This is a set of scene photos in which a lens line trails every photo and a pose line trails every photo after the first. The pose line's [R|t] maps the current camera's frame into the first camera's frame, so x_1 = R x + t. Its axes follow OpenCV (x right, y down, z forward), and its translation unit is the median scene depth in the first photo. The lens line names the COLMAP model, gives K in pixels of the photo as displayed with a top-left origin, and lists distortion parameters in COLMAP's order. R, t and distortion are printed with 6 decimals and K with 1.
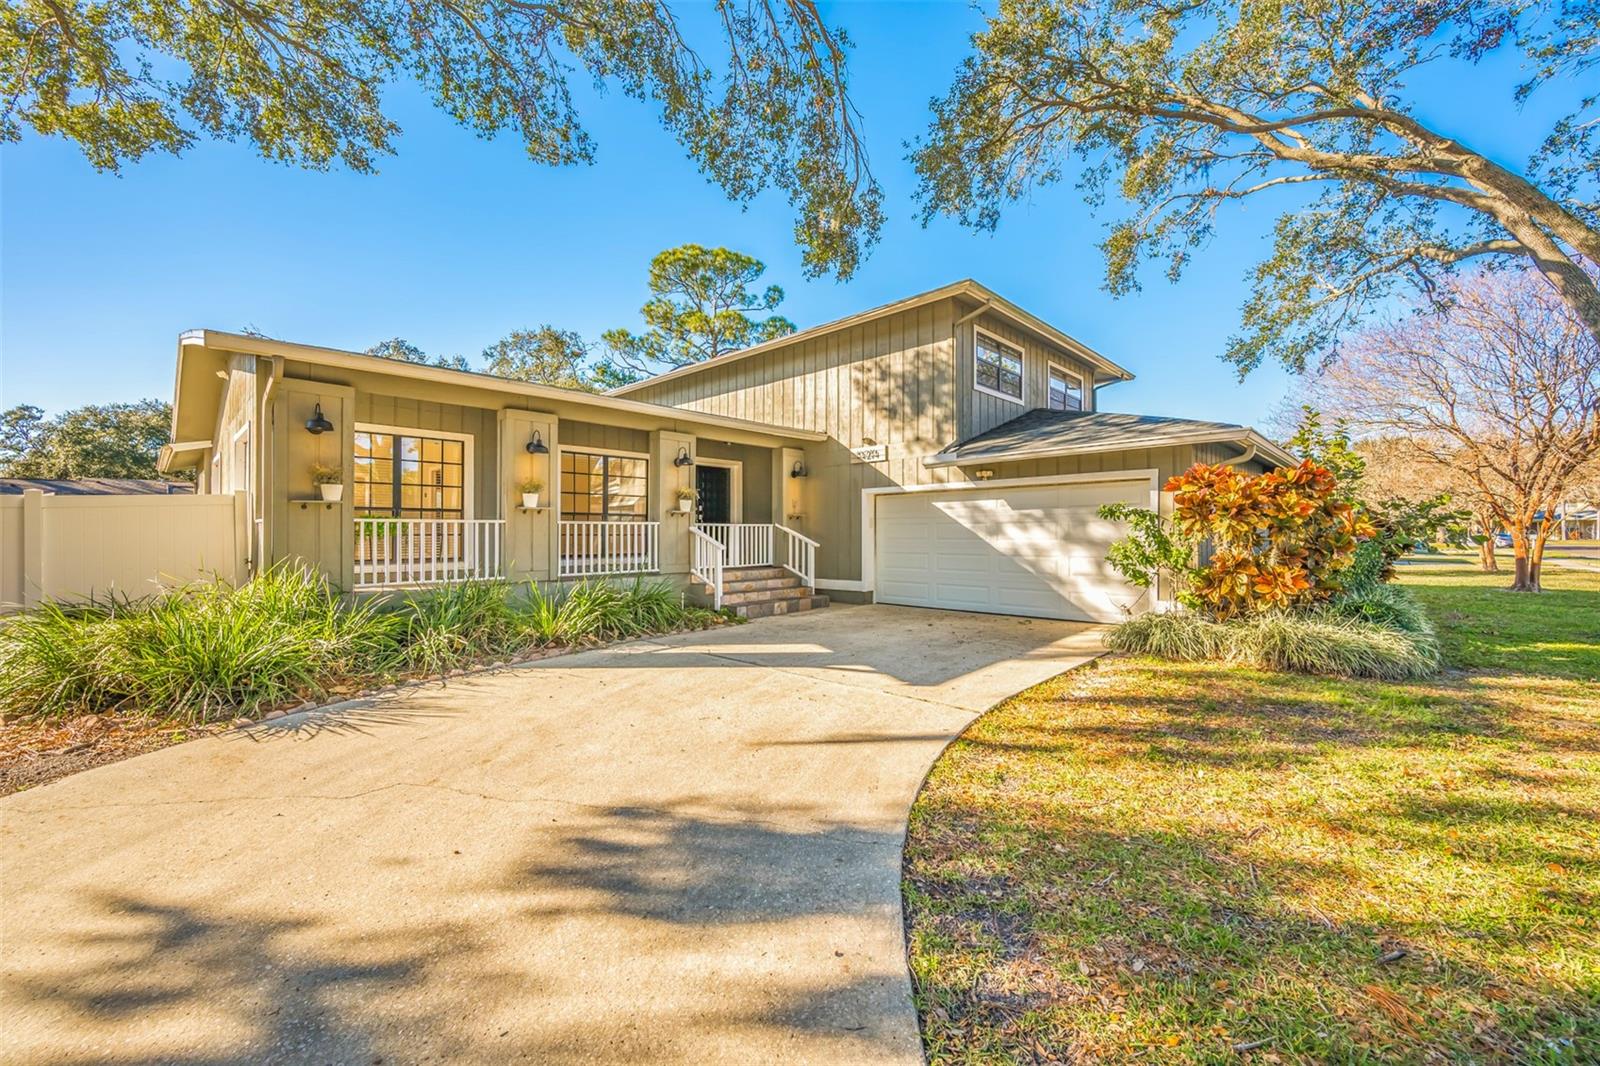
lens RADIAL K [[658.2, 0, 806.7], [0, 658.2, 520.2], [0, 0, 1]] dist [0.001866, 0.000065]
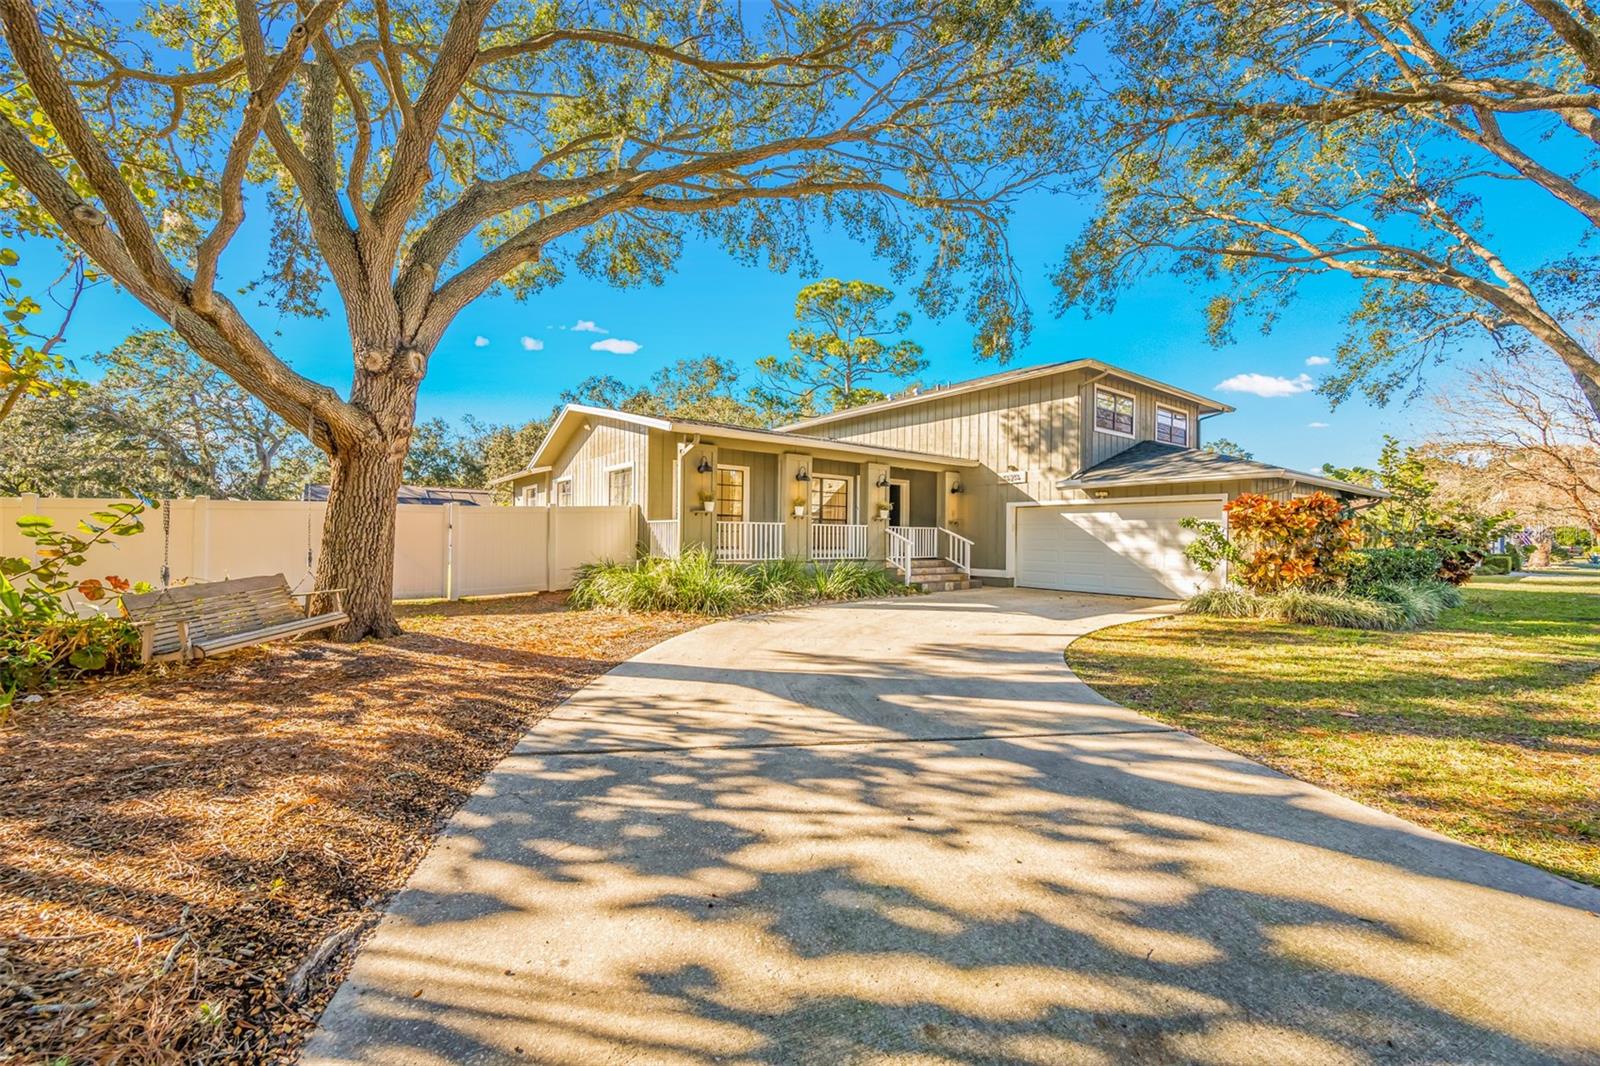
lens RADIAL K [[658.2, 0, 806.4], [0, 658.2, 519.3], [0, 0, 1]] dist [0.001866, 0.000065]
pose [[0.987252, 0.011878, -0.158724, -0.121894], [-0.012571, 0.999915, -0.003359, -0.003481], [0.158671, 0.005311, 0.987317, -0.465179]]
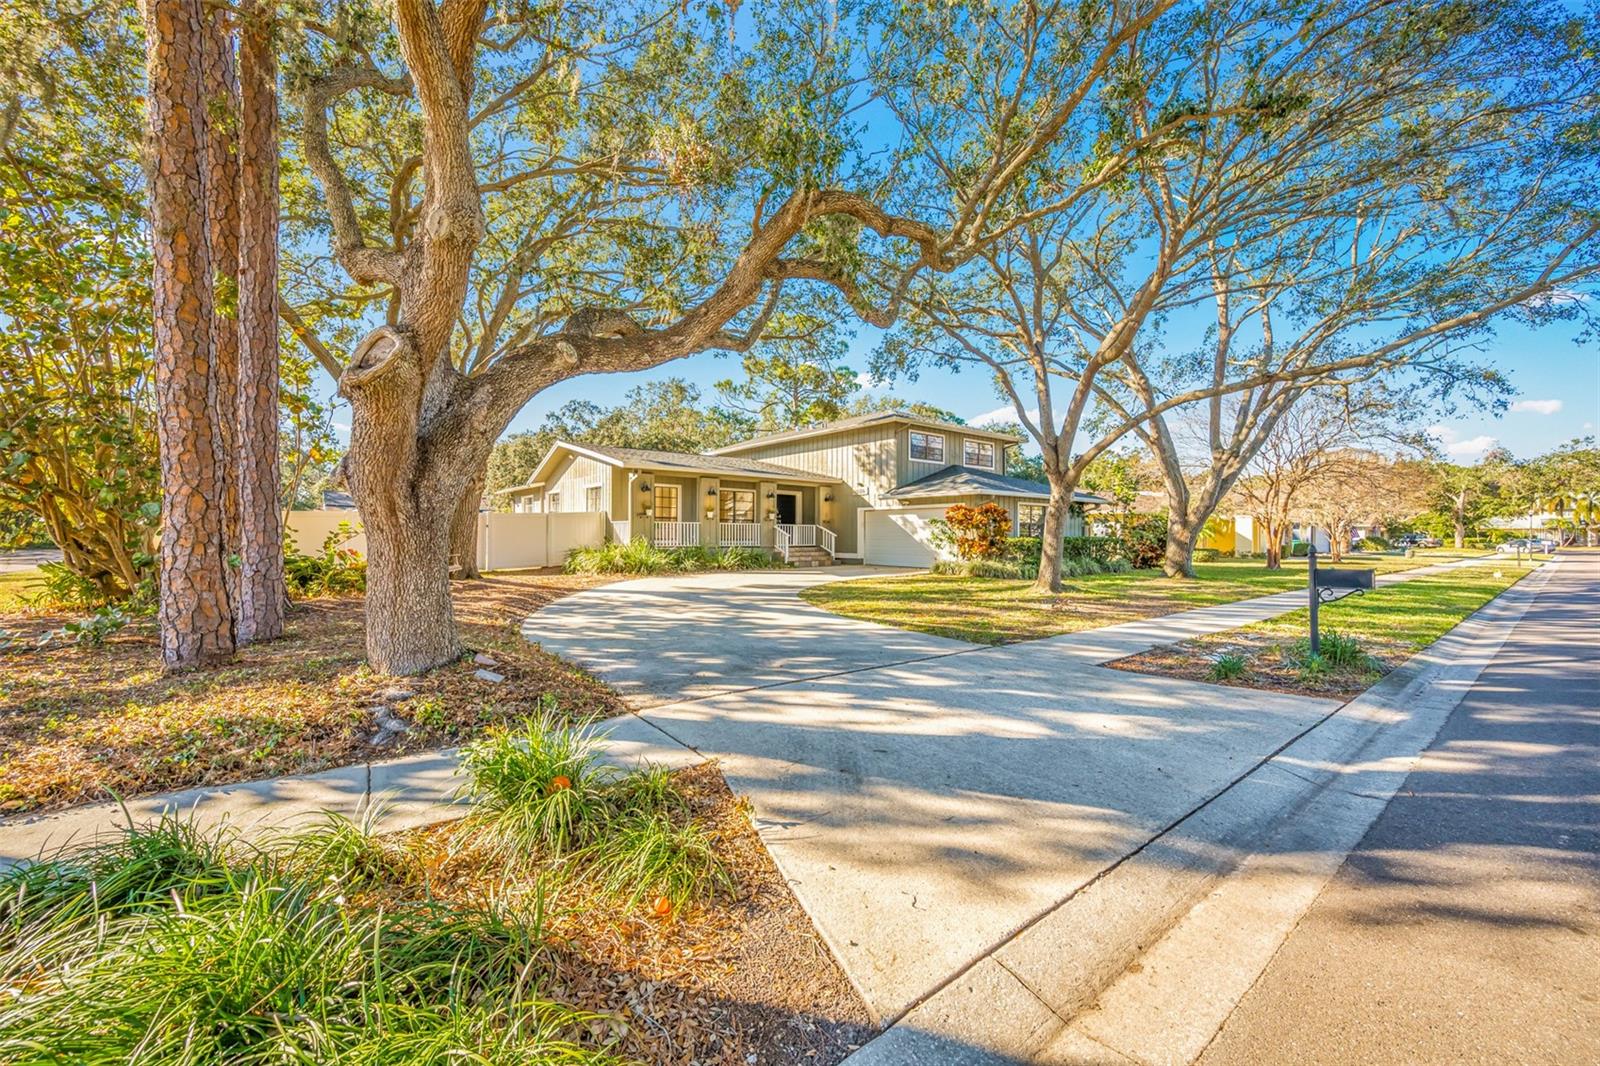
lens RADIAL K [[658.2, 0, 811.2], [0, 658.2, 519.9], [0, 0, 1]] dist [0.001866, 0.000065]
pose [[0.992045, 0.006508, -0.125719, 0.218799], [-0.006799, 0.999975, -0.001884, -0.006396], [0.125704, 0.002724, 0.992064, -1.147464]]
